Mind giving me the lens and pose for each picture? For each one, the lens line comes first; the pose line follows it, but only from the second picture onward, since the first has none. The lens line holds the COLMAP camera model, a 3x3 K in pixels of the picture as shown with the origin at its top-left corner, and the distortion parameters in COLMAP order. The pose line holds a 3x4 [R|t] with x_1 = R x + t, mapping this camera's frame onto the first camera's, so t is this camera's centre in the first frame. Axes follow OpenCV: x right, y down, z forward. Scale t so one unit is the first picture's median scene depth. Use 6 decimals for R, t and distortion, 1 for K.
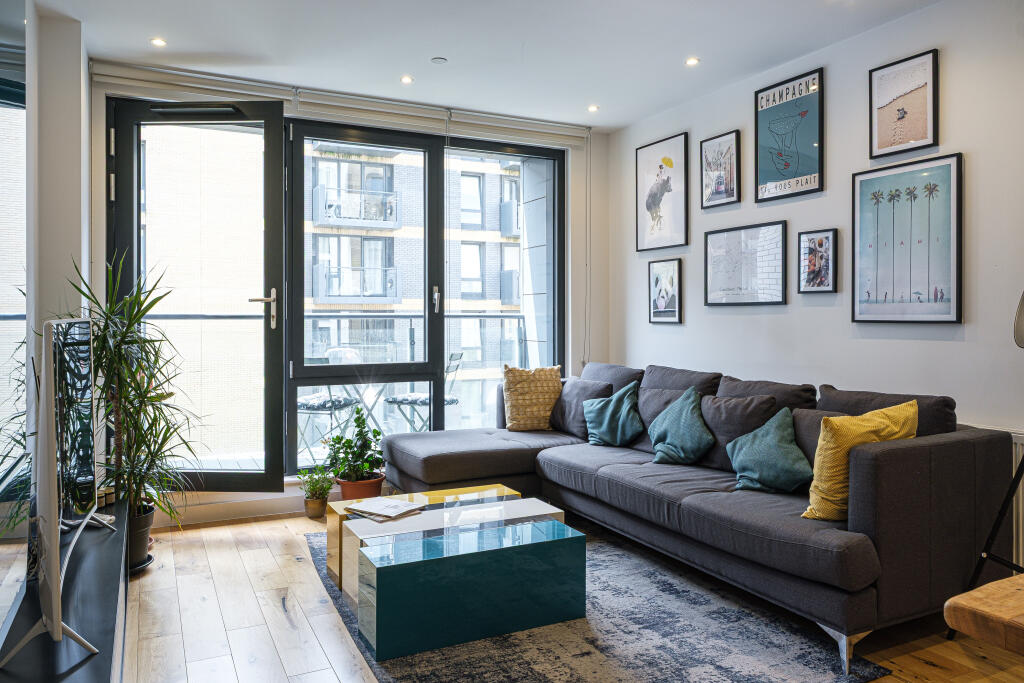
lens RADIAL K [[734.7, 0, 501.1], [0, 734.7, 309.2], [0, 0, 1]] dist [0.010034, -0.001250]
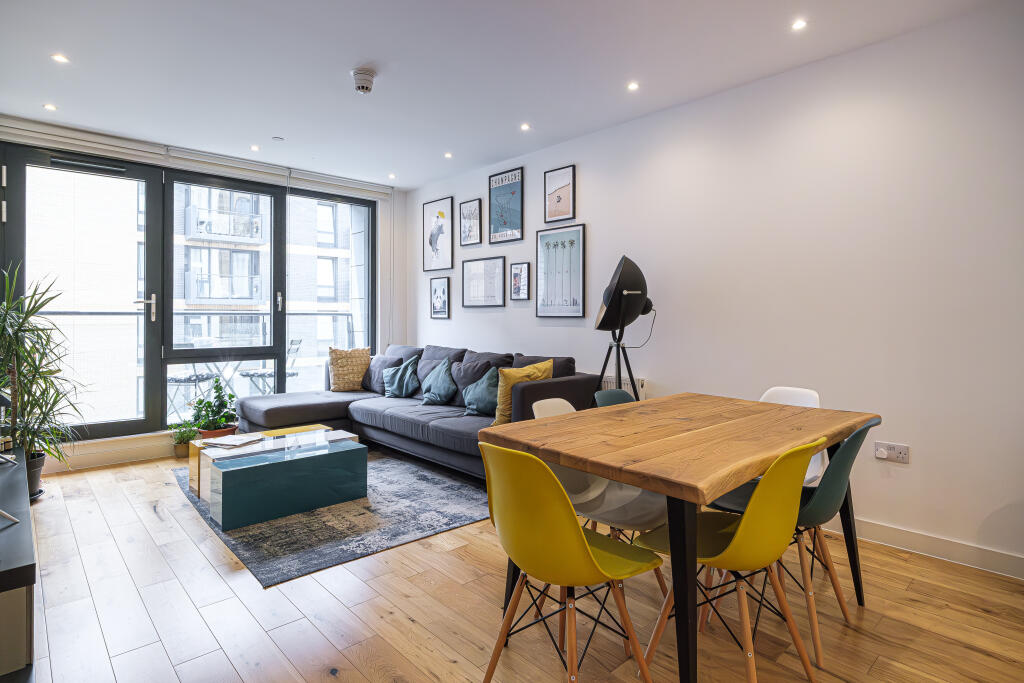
lens RADIAL K [[550.7, 0, 518.5], [0, 550.7, 310.2], [0, 0, 1]] dist [0.007338, -0.007189]
pose [[0.957342, 0.005980, 0.288896, 0.058651], [-0.005800, 0.999982, -0.001479, 0.003276], [-0.288899, -0.000260, 0.957359, -0.193507]]
